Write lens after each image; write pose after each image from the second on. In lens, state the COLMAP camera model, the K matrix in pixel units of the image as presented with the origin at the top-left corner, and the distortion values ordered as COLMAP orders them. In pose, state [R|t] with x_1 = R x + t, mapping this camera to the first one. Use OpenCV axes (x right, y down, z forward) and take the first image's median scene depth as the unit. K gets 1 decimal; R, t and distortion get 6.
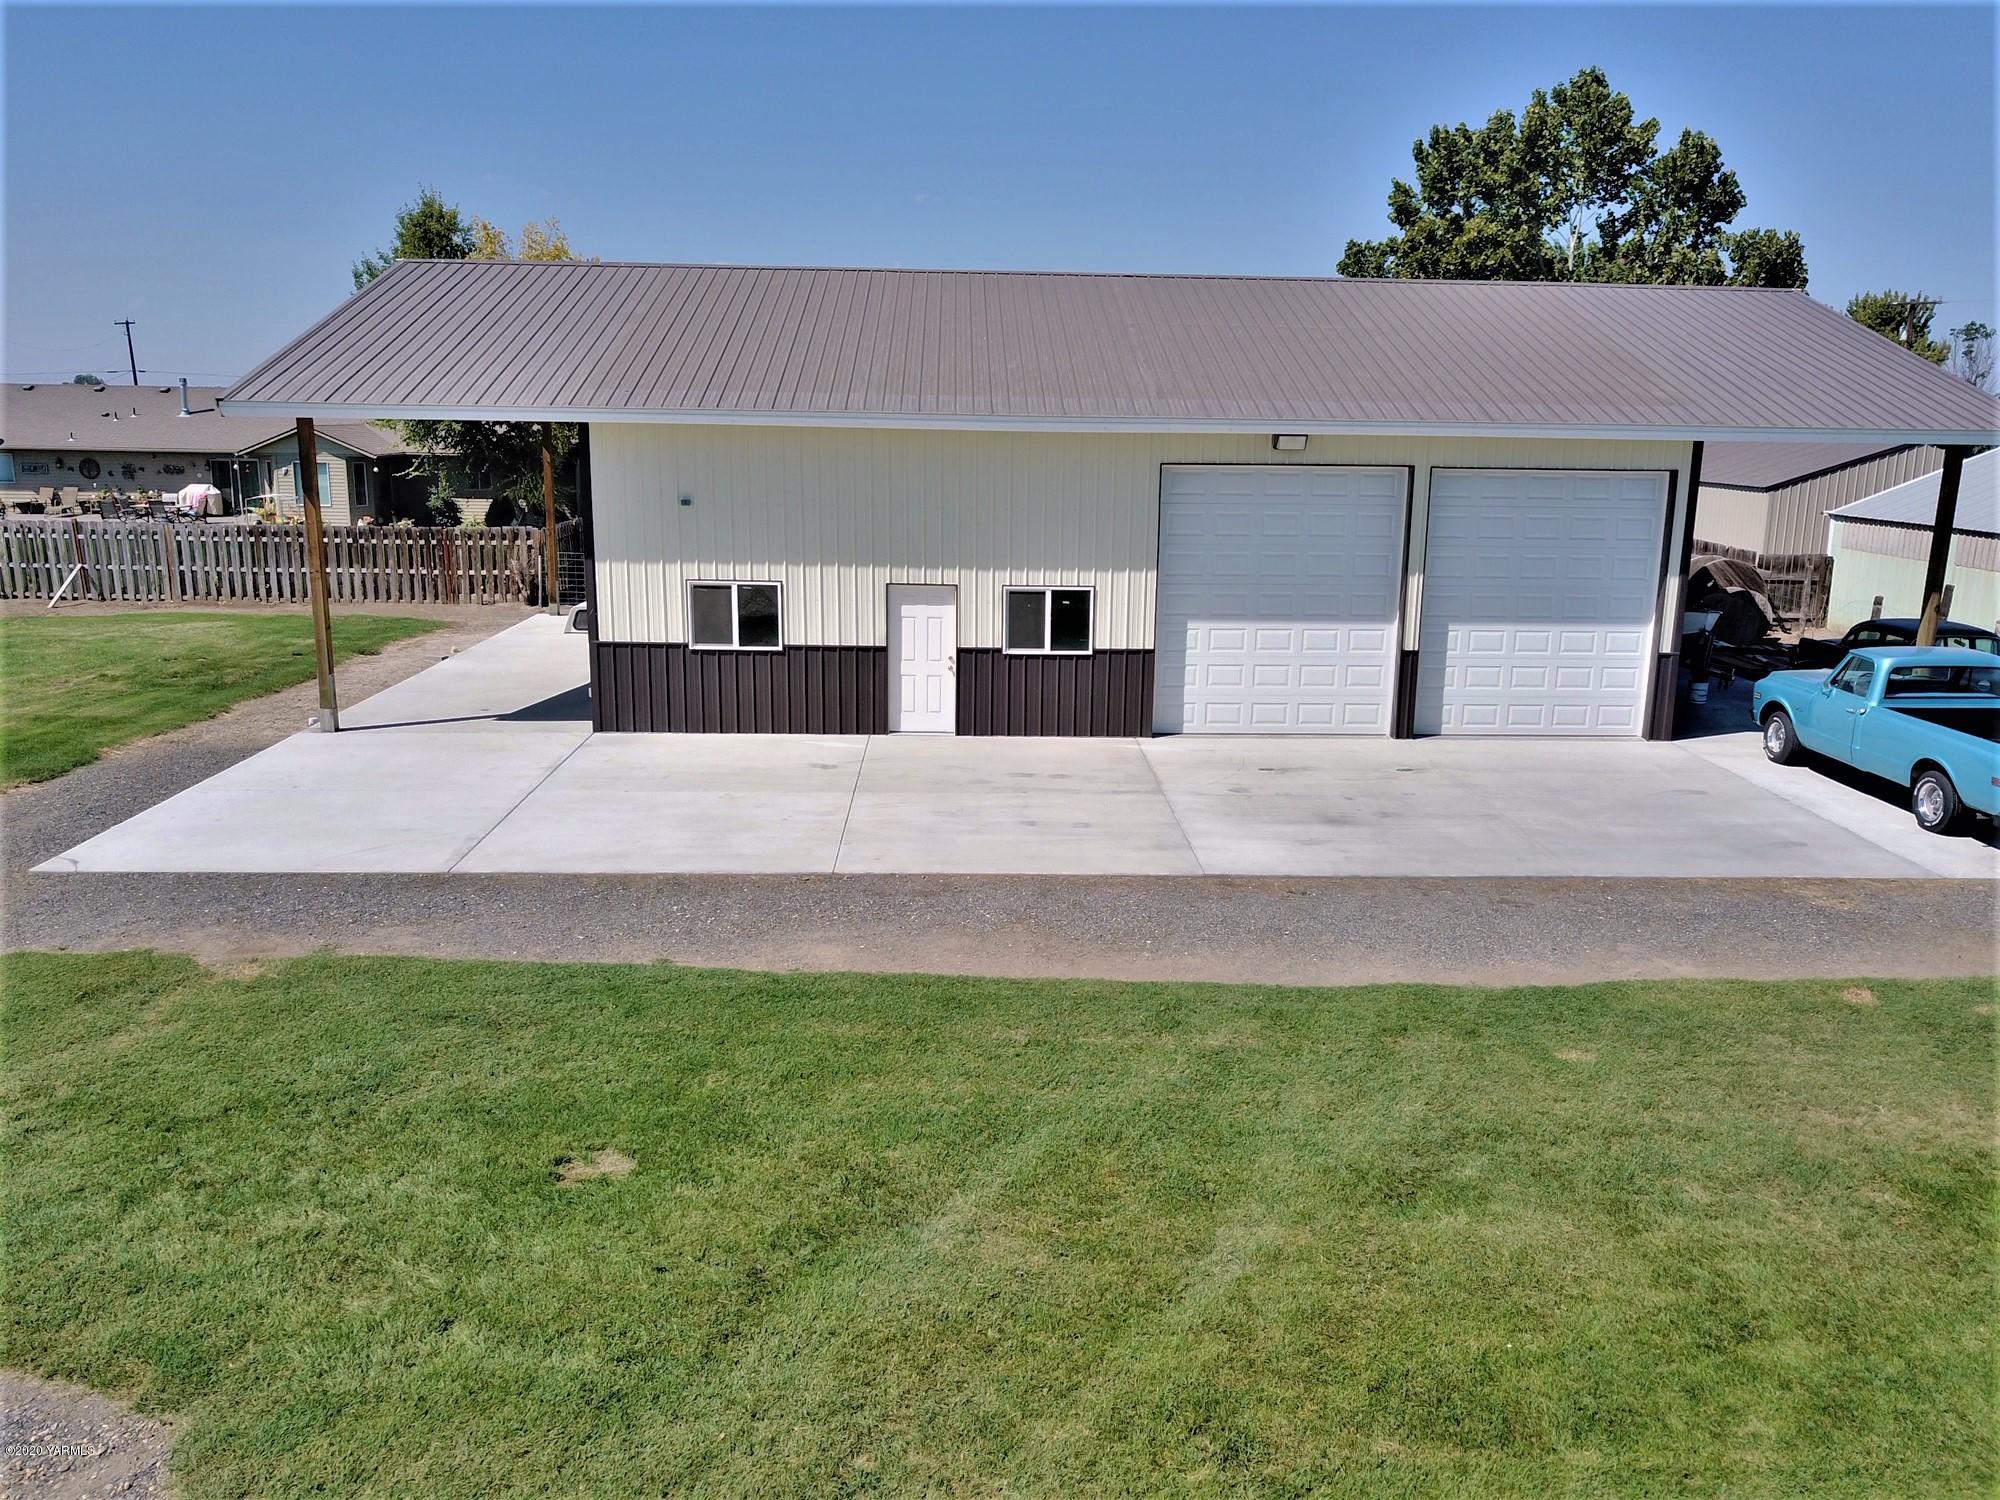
lens RADIAL K [[1527.1, 0, 1000.0], [0, 1527.1, 750.0], [0, 0, 1]] dist [-0.003069, 0.013960]
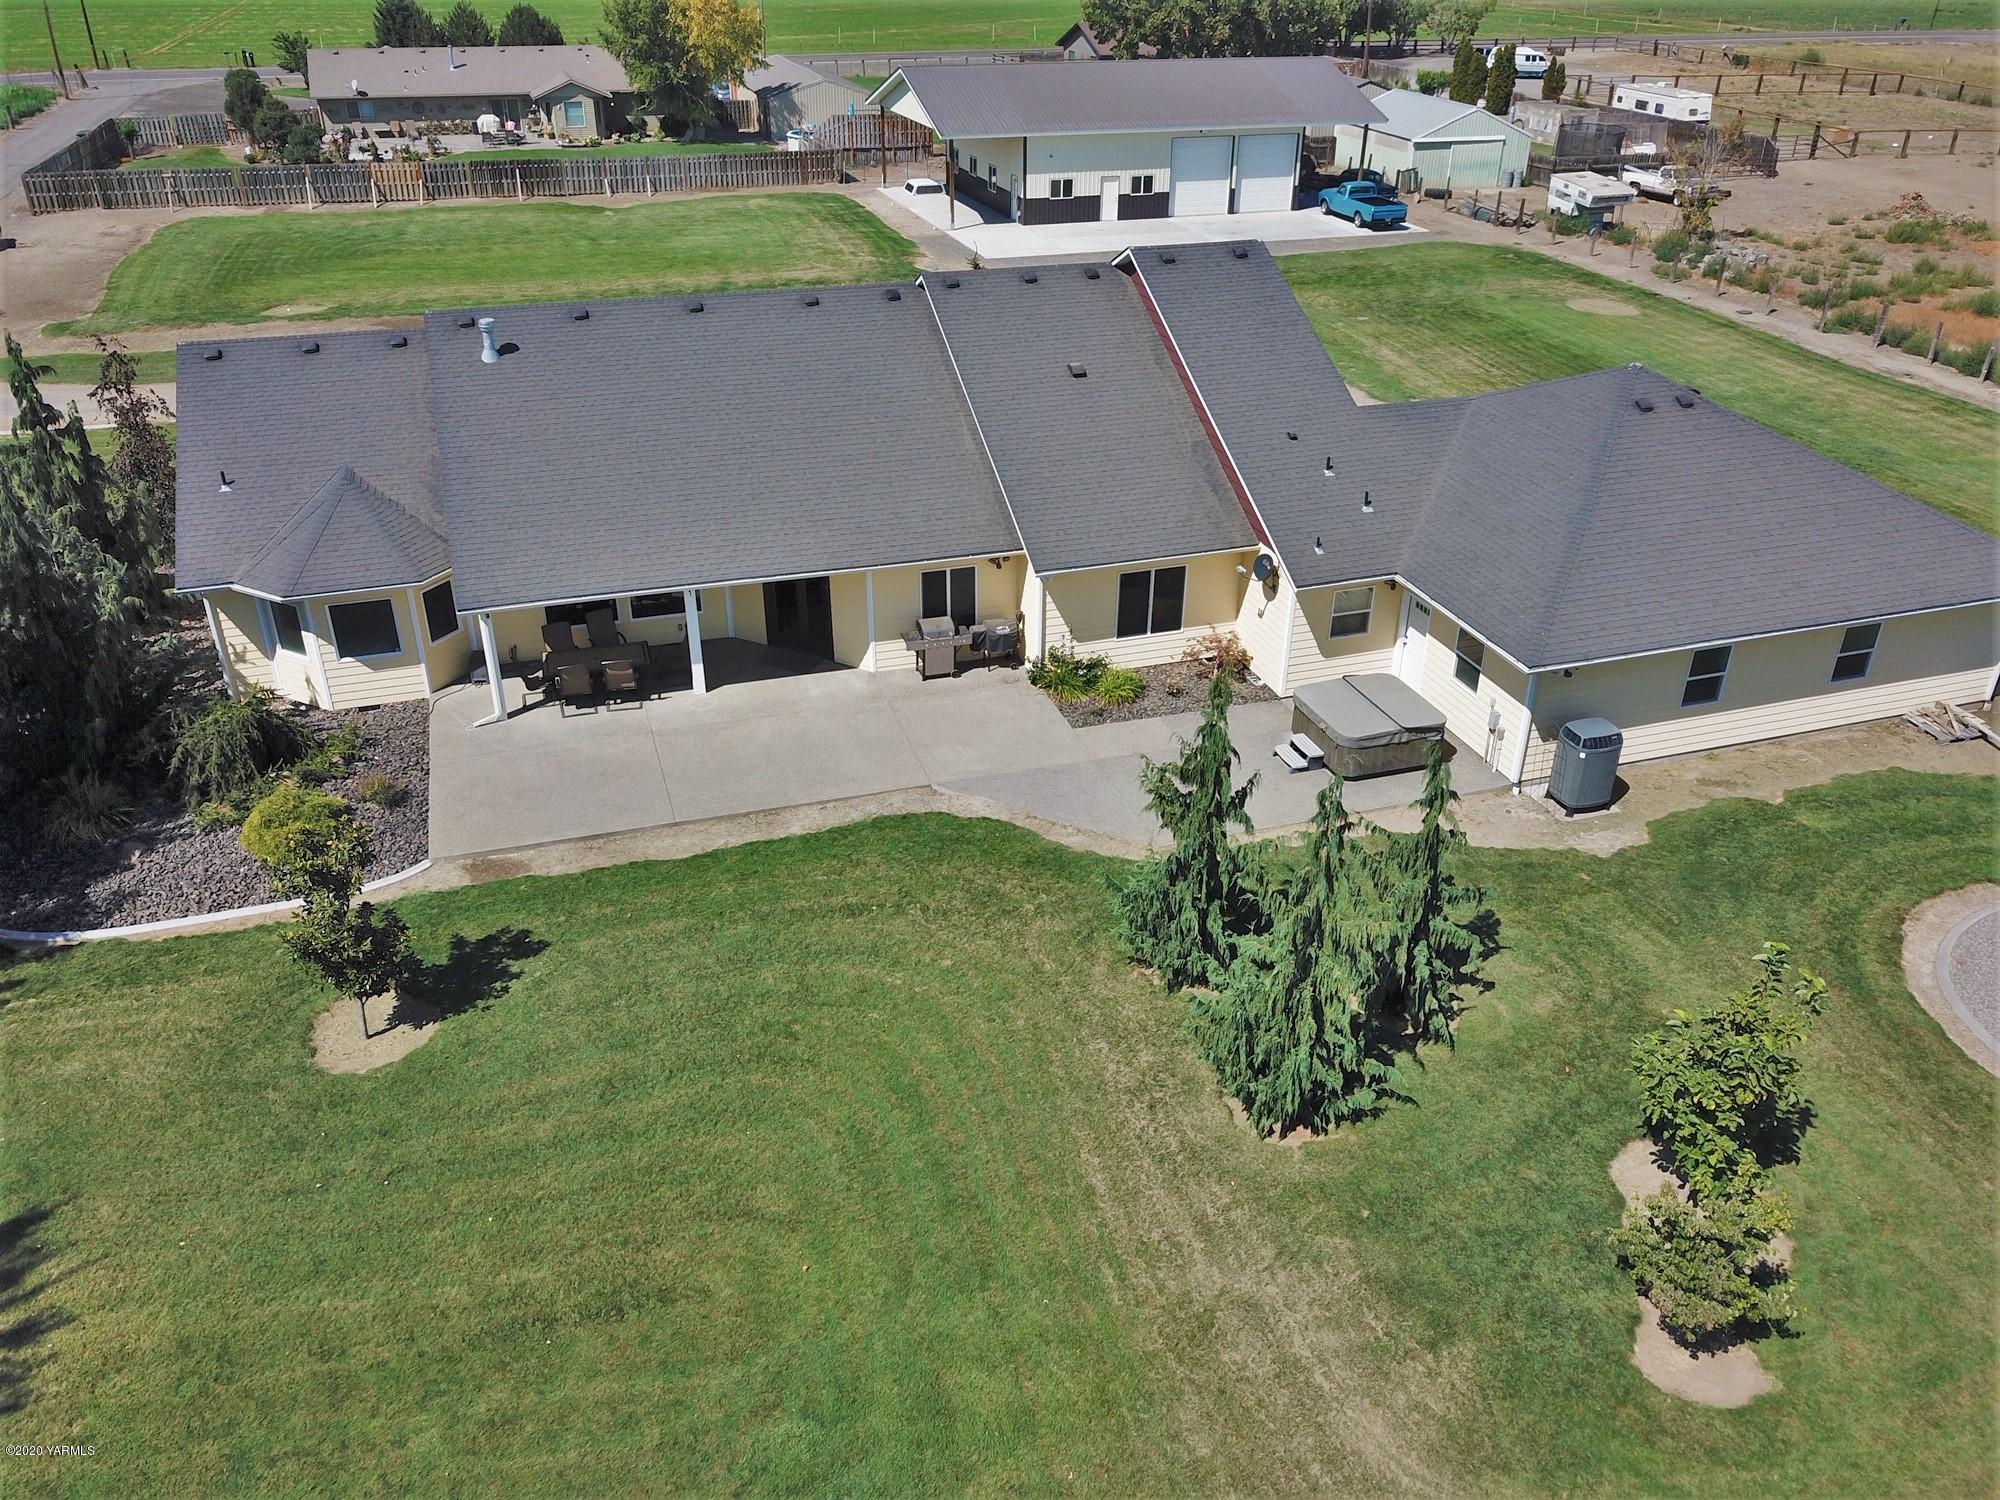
lens RADIAL K [[1527.1, 0, 1000.0], [0, 1527.1, 750.0], [0, 0, 1]] dist [-0.003069, 0.013960]
pose [[0.955394, -0.148551, 0.255256, -1.404713], [0.067417, 0.951169, 0.301218, 0.075112], [-0.287538, -0.270574, 0.918756, -2.573550]]
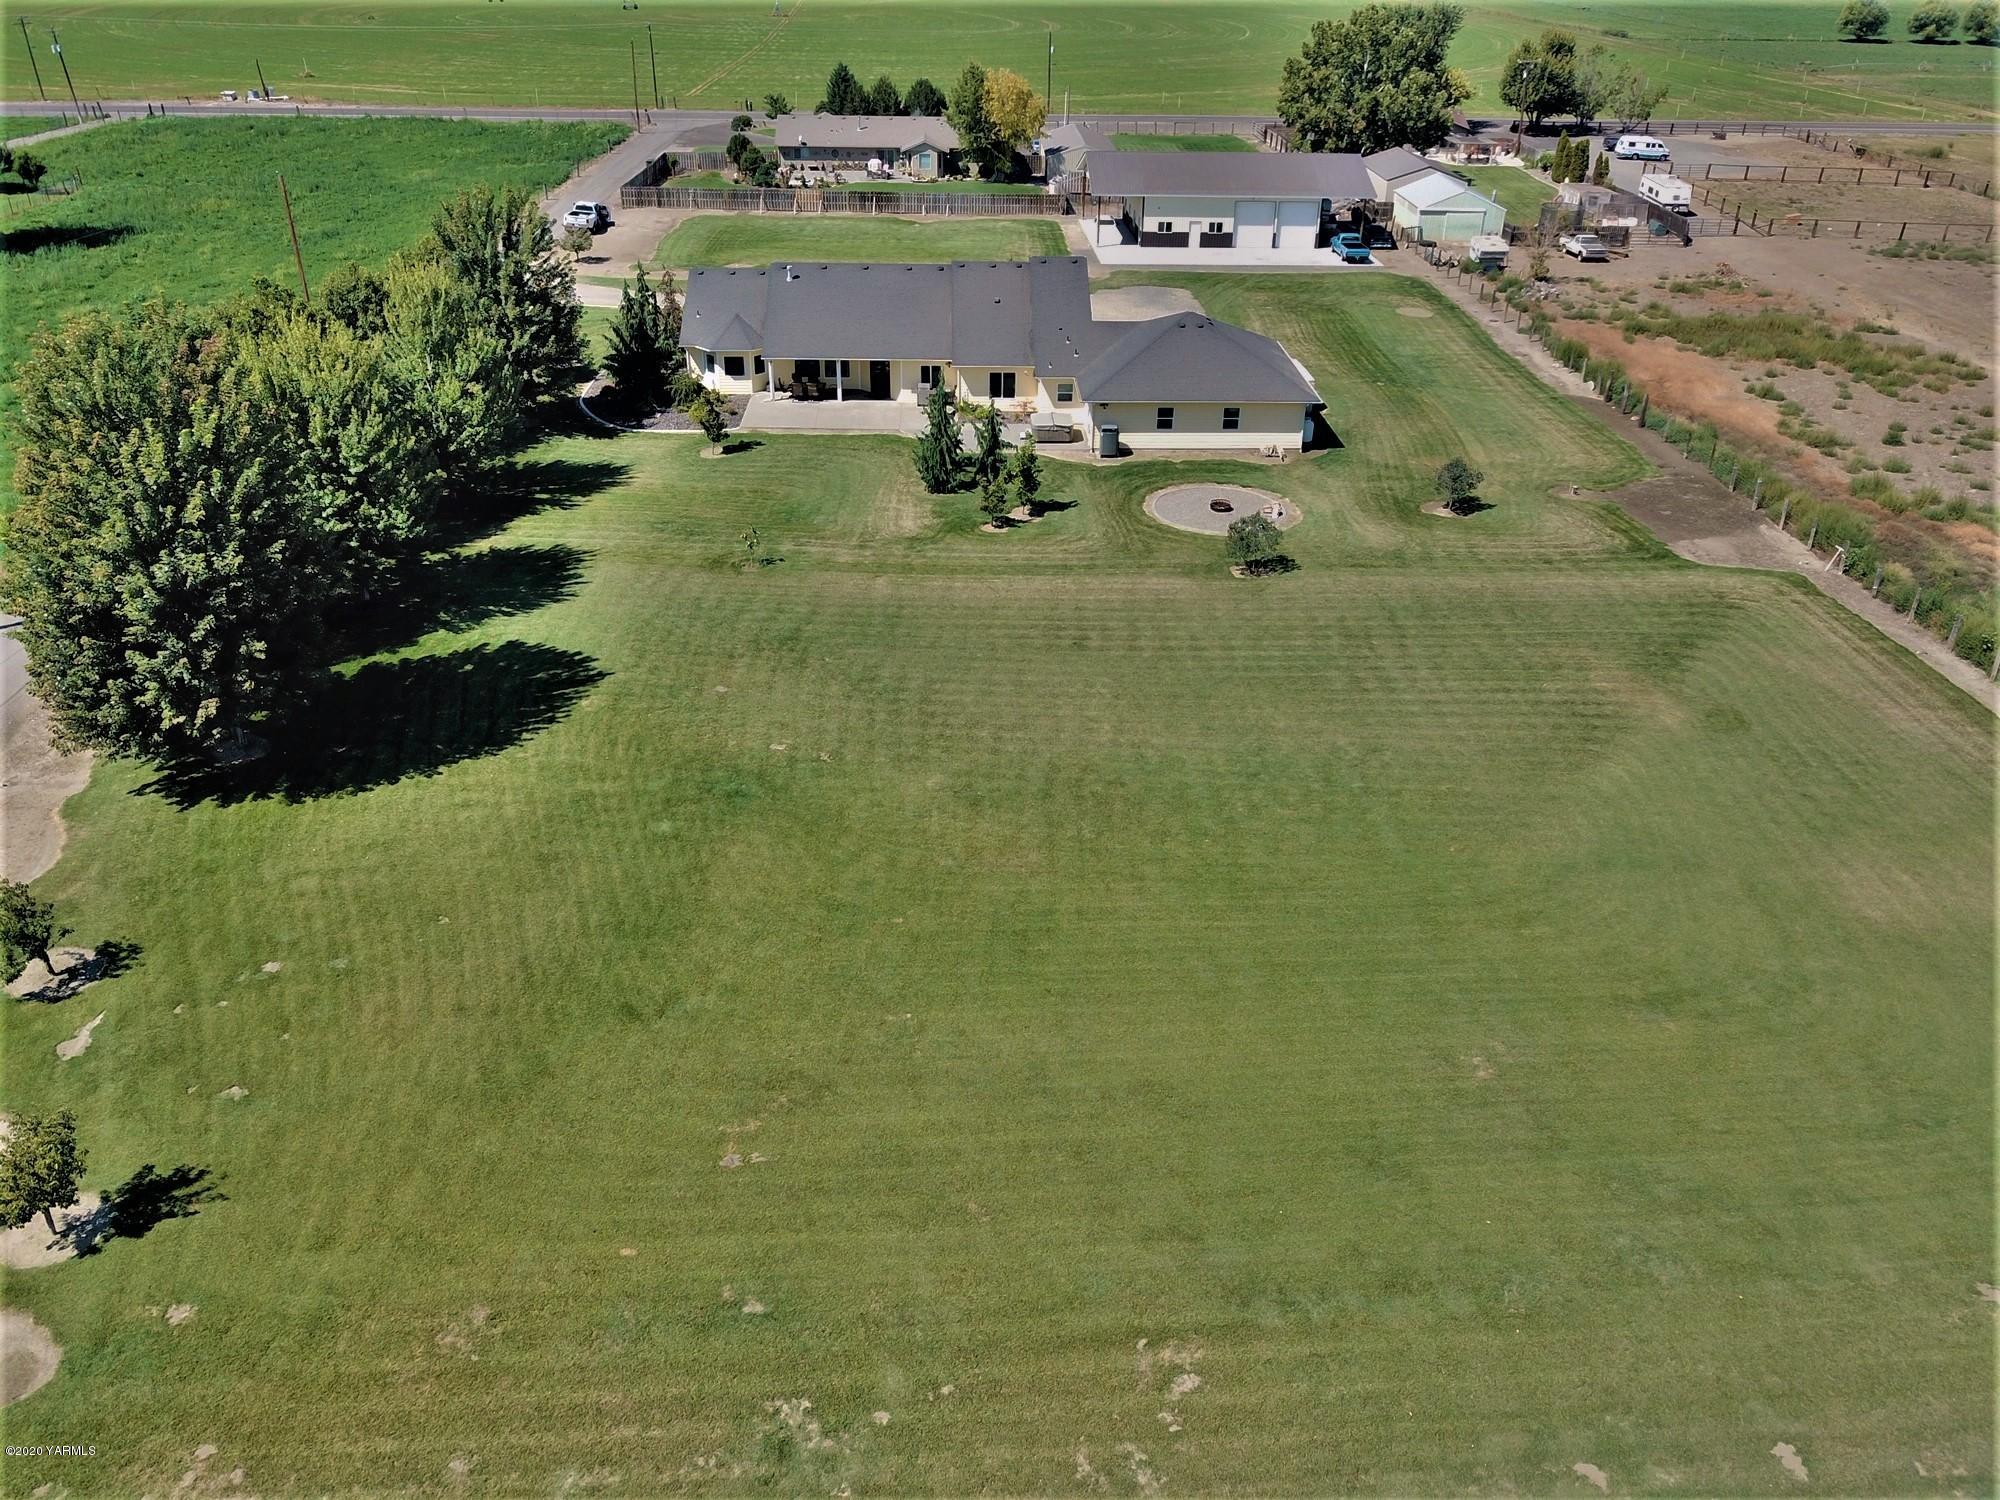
lens RADIAL K [[1527.1, 0, 1000.0], [0, 1527.1, 750.0], [0, 0, 1]] dist [-0.003069, 0.013960]
pose [[0.999879, -0.005375, 0.014597, -0.926052], [0.000959, 0.957921, 0.287032, 0.161584], [-0.015525, -0.286983, 0.957810, -5.403297]]
